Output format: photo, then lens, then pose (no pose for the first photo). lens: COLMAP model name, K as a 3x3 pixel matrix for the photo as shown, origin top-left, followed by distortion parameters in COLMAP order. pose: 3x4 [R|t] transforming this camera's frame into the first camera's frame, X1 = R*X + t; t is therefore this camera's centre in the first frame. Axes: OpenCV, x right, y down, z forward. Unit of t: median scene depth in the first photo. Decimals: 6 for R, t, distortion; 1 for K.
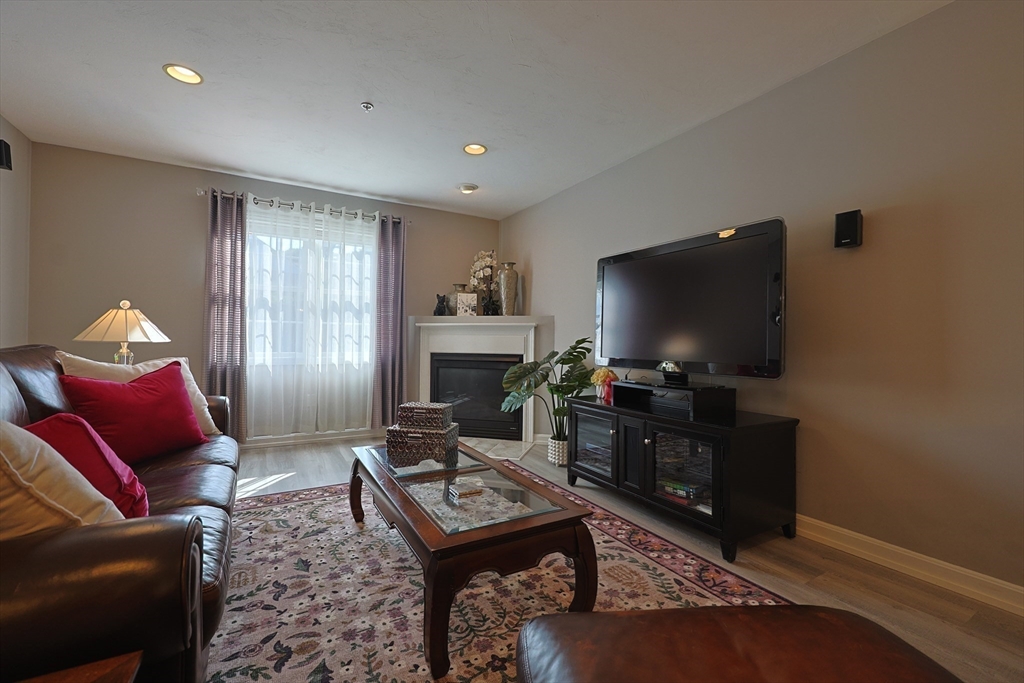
lens RADIAL K [[434.9, 0, 511.7], [0, 434.9, 340.2], [0, 0, 1]] dist [-0.000701, 0.000036]
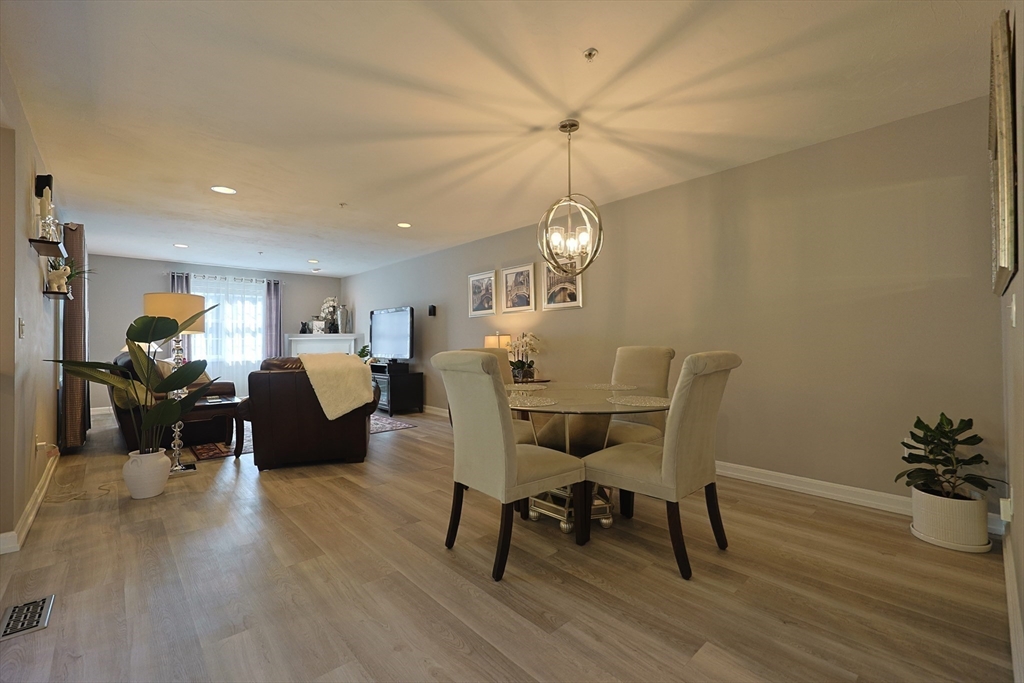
lens RADIAL K [[434.9, 0, 512.1], [0, 434.9, 340.7], [0, 0, 1]] dist [-0.000701, 0.000036]
pose [[0.974653, -0.014100, 0.223277, 0.288133], [0.014551, 0.999894, -0.000376, -0.013311], [-0.223248, 0.003616, 0.974755, -0.997523]]
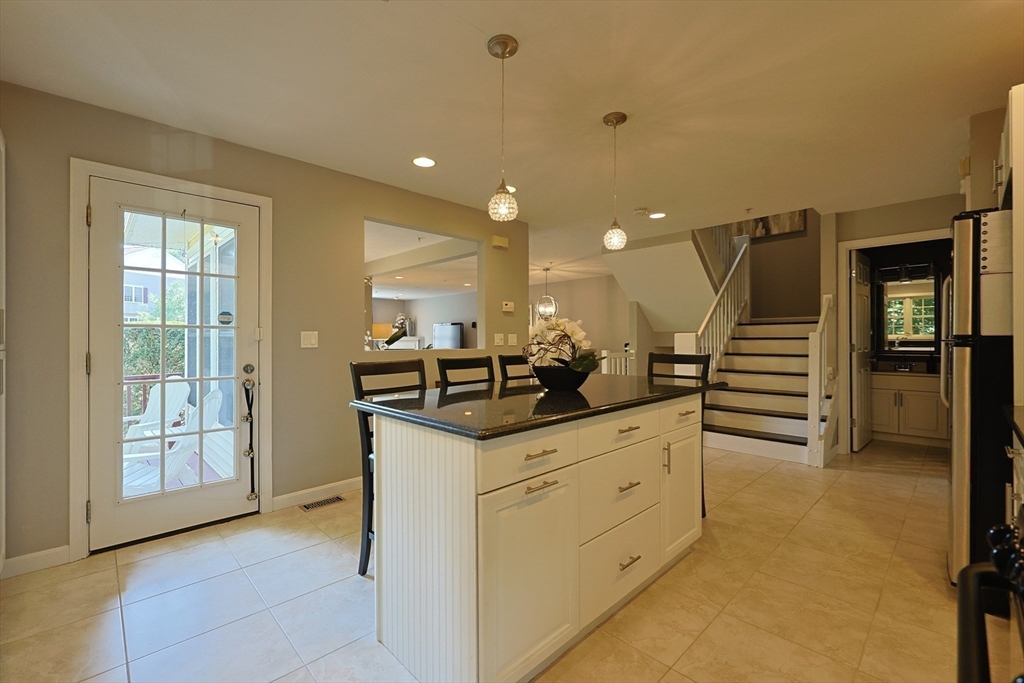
lens RADIAL K [[434.9, 0, 509.4], [0, 434.9, 339.6], [0, 0, 1]] dist [-0.000701, 0.000036]
pose [[0.969960, -0.013520, 0.242887, -0.068760], [0.012908, 0.999908, 0.004109, -0.036435], [-0.242920, -0.000851, 0.970046, -2.085833]]
